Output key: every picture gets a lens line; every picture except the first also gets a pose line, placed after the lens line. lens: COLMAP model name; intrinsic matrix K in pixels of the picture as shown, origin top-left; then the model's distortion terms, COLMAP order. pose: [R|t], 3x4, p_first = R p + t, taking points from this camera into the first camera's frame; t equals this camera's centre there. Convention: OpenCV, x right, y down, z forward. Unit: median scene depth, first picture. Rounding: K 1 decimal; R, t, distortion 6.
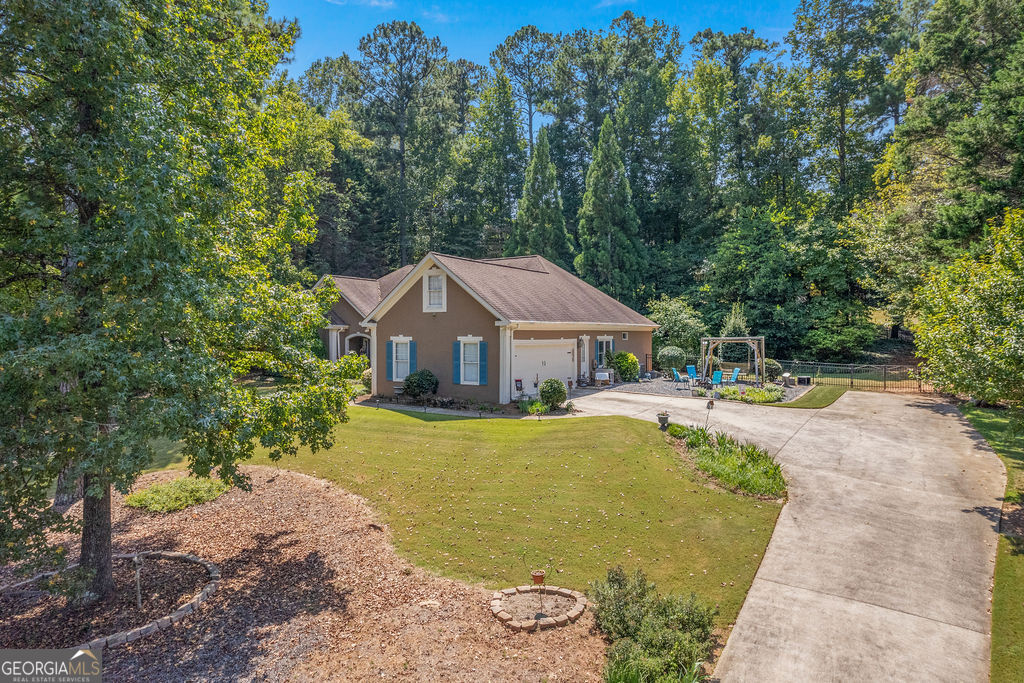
lens RADIAL K [[686.9, 0, 512.0], [0, 686.9, 341.5], [0, 0, 1]] dist [-0.001714, 0.002182]
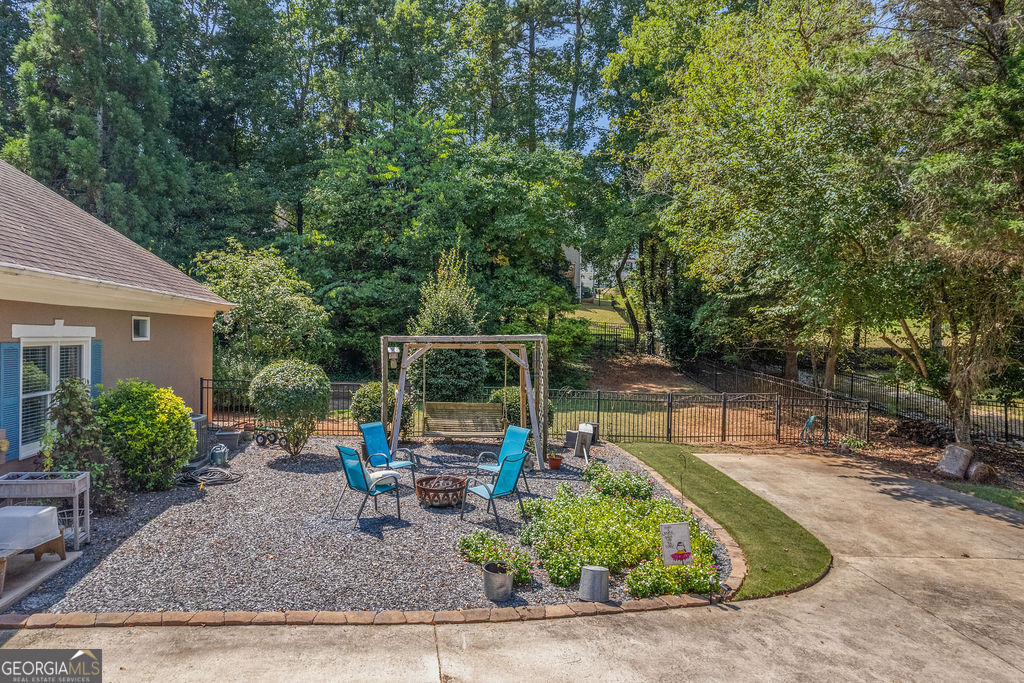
lens RADIAL K [[686.9, 0, 512.0], [0, 686.9, 341.5], [0, 0, 1]] dist [-0.001714, 0.002182]
pose [[0.784213, 0.003534, 0.620481, 0.085009], [-0.005423, 0.999985, 0.001158, -0.002623], [-0.620467, -0.004273, 0.784221, 0.537349]]
